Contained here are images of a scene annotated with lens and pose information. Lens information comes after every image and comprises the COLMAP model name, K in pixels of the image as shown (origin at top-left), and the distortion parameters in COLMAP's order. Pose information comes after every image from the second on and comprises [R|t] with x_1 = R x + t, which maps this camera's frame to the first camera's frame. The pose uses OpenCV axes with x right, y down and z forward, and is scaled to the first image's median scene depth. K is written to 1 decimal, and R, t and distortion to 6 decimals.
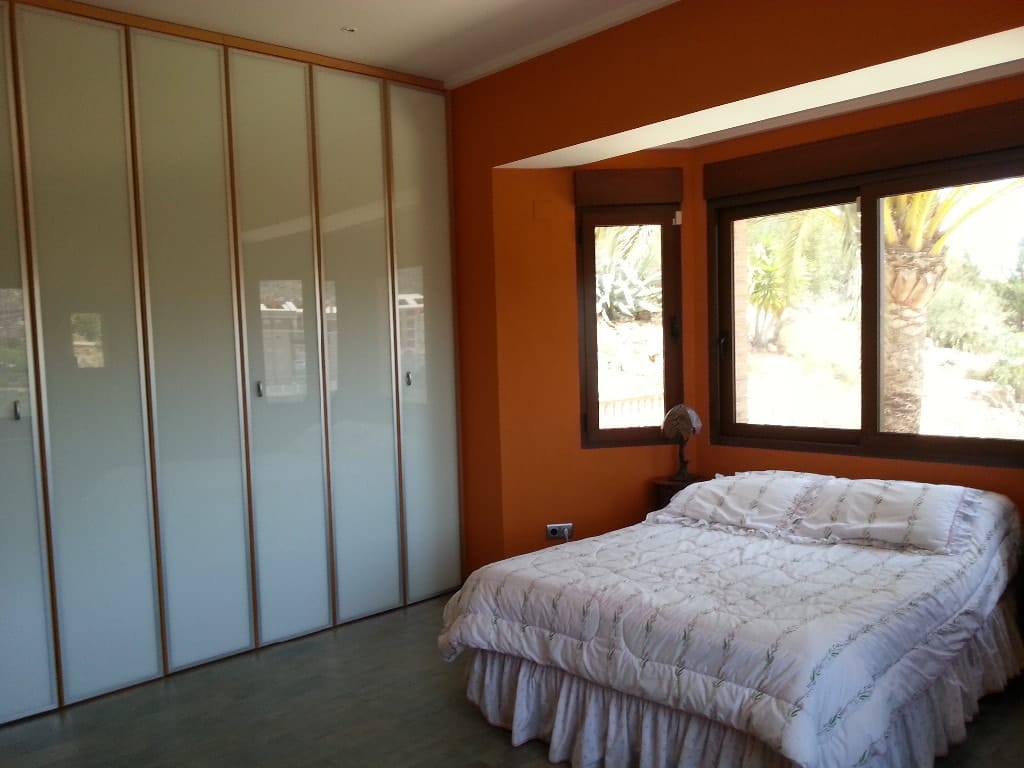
lens RADIAL K [[860.5, 0, 509.8], [0, 860.5, 385.9], [0, 0, 1]] dist [0.002138, -0.003994]
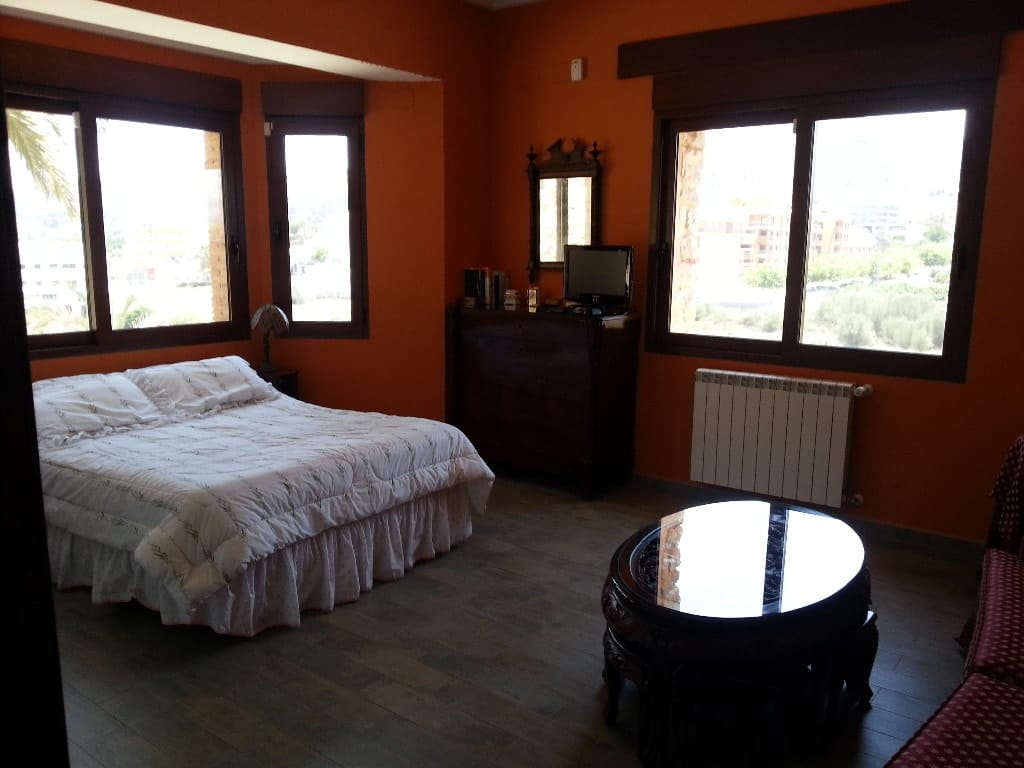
lens RADIAL K [[860.5, 0, 509.8], [0, 860.5, 384.6], [0, 0, 1]] dist [0.002138, -0.003994]
pose [[-0.152376, -0.127750, 0.980031, -1.020672], [0.062477, 0.988382, 0.138553, -0.000025], [-0.986346, 0.082342, -0.142624, 0.877809]]
